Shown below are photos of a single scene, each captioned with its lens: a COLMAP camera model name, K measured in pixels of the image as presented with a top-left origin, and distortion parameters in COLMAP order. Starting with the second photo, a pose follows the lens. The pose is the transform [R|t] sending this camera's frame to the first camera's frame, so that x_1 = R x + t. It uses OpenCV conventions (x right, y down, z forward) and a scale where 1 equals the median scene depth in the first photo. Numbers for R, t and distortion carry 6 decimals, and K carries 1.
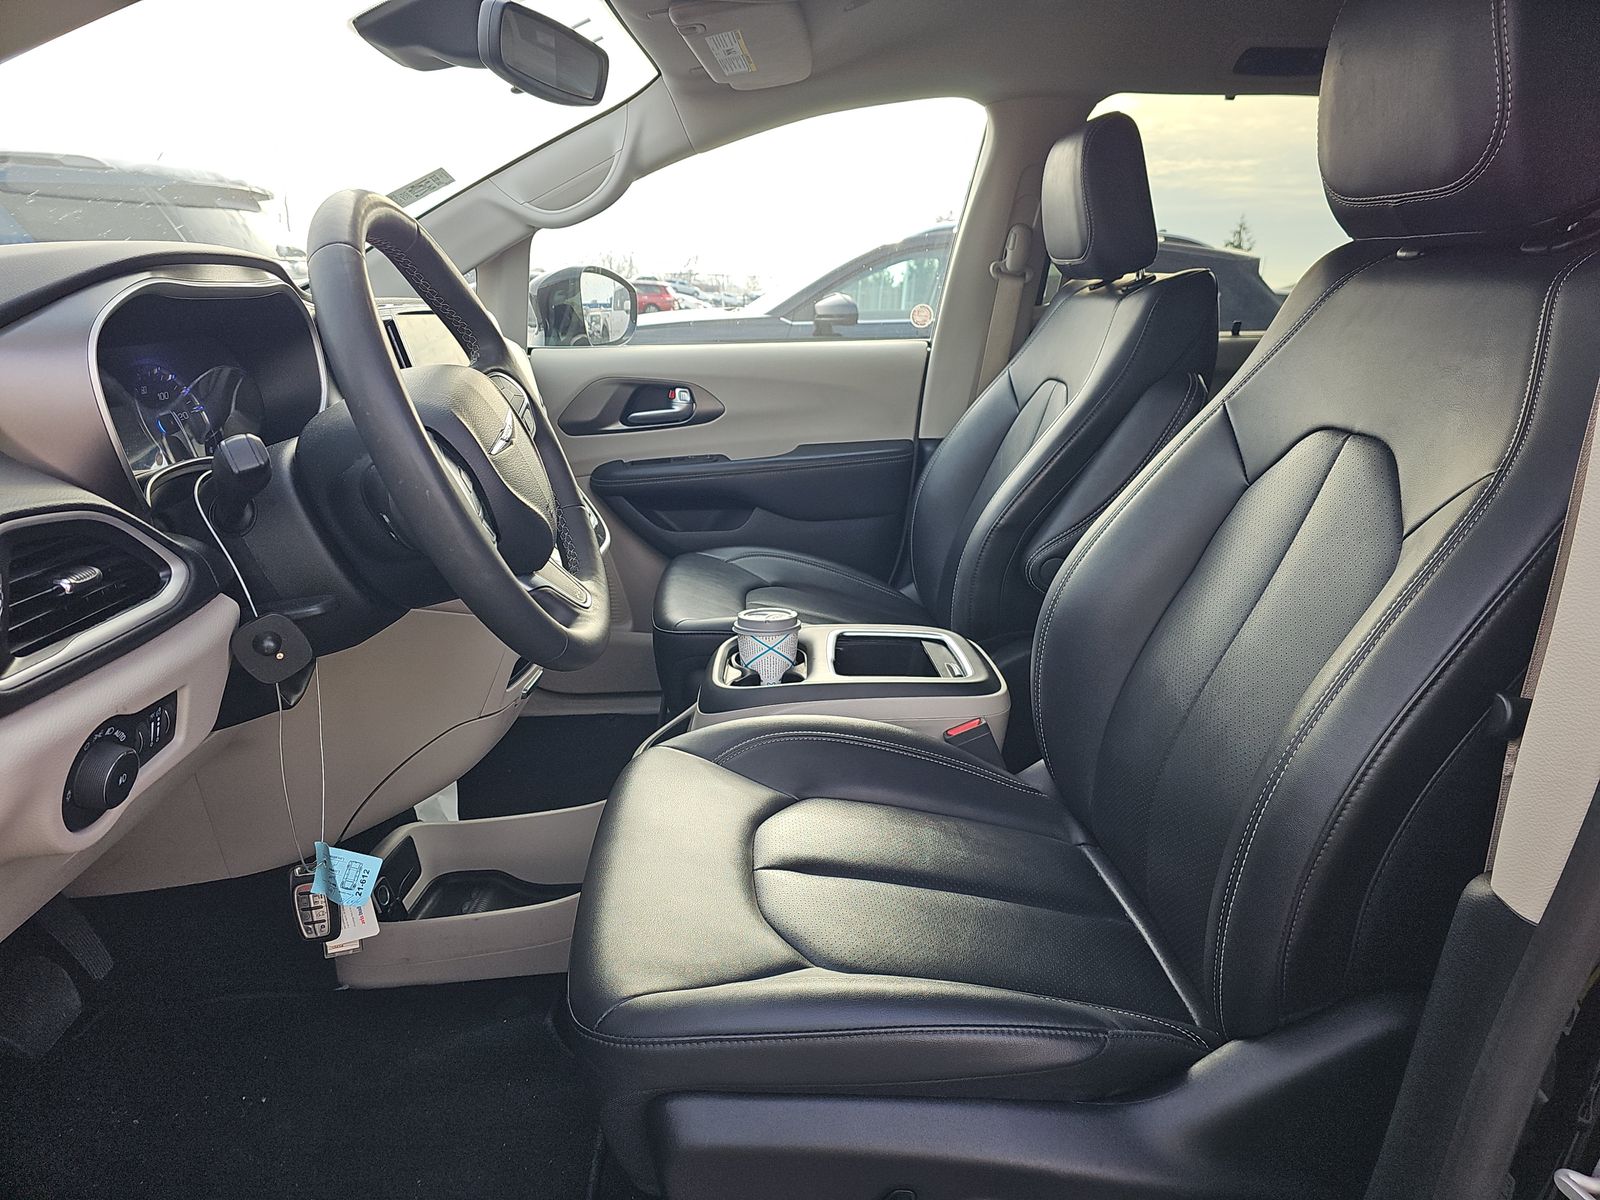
lens RADIAL K [[1075.5, 0, 804.2], [0, 1075.5, 602.8], [0, 0, 1]] dist [0.047677, -0.046007]
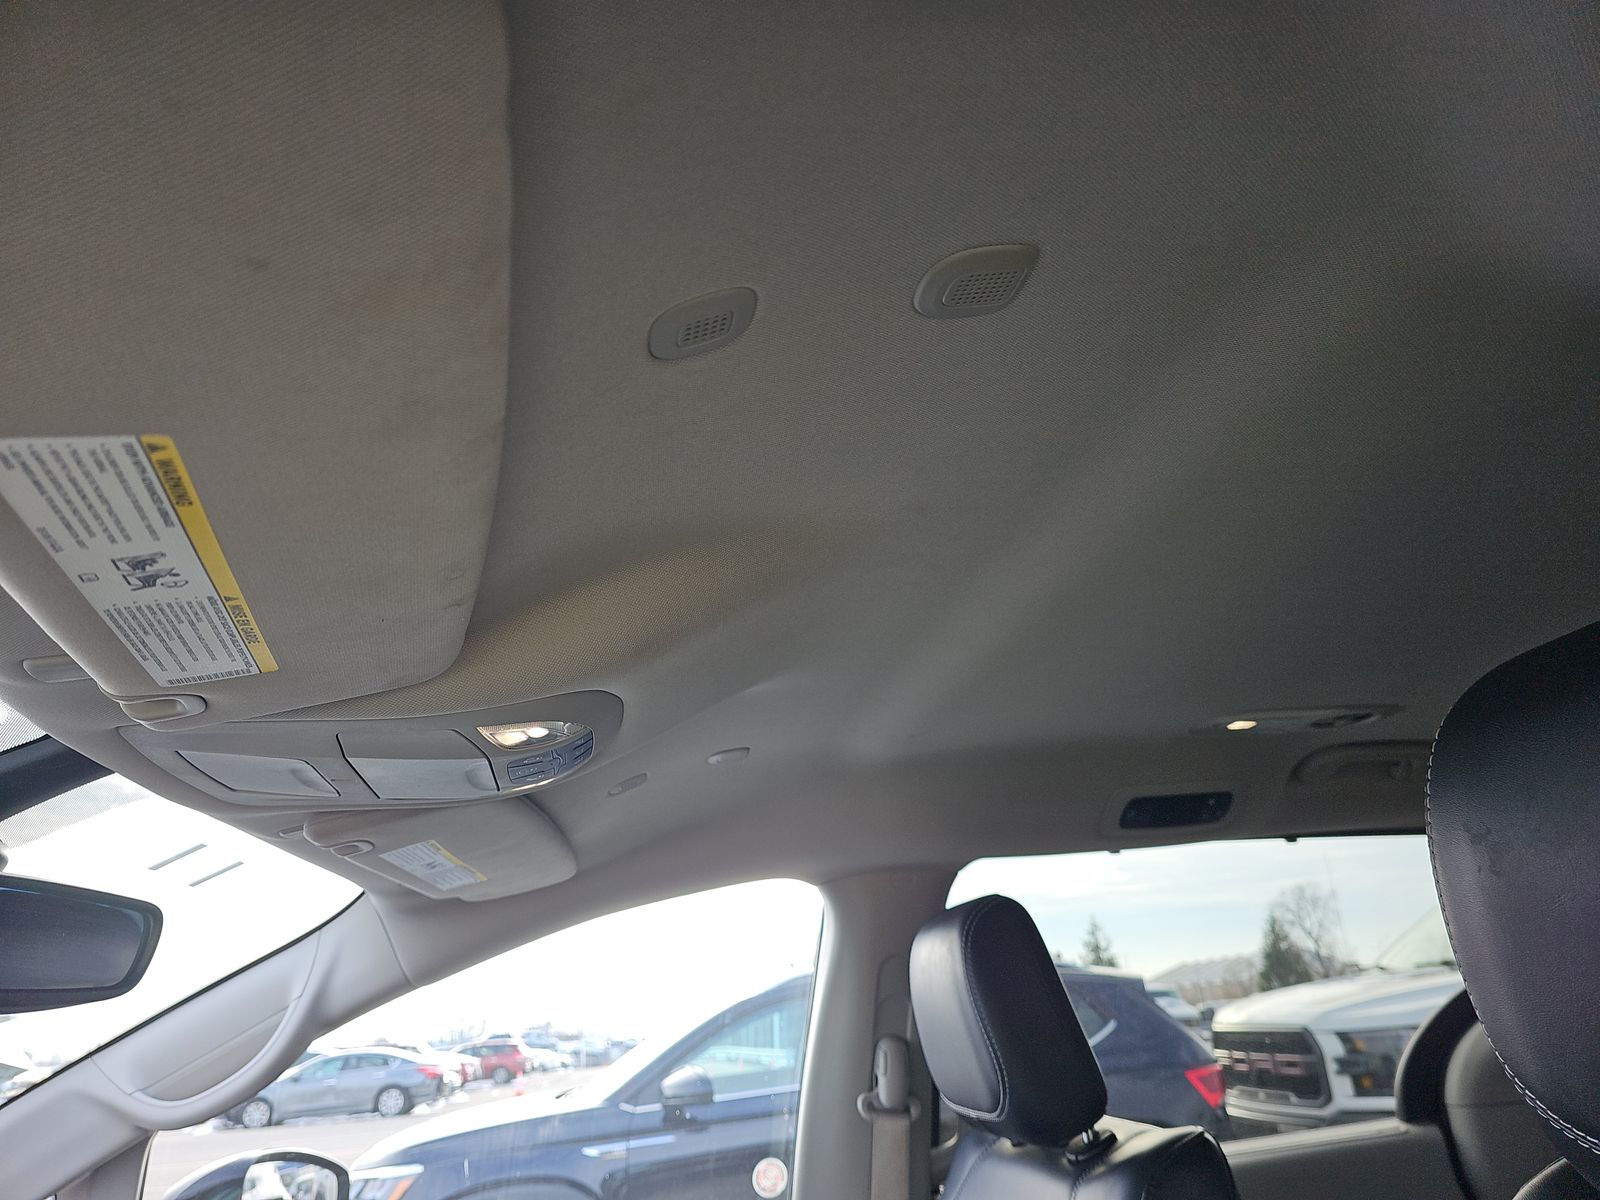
lens RADIAL K [[1075.5, 0, 798.9], [0, 1075.5, 592.2], [0, 0, 1]] dist [0.047677, -0.046007]
pose [[0.989719, -0.049252, 0.134281, 0.057834], [0.120974, 0.789130, -0.602195, -0.155227], [-0.076306, 0.612248, 0.786975, 0.258098]]
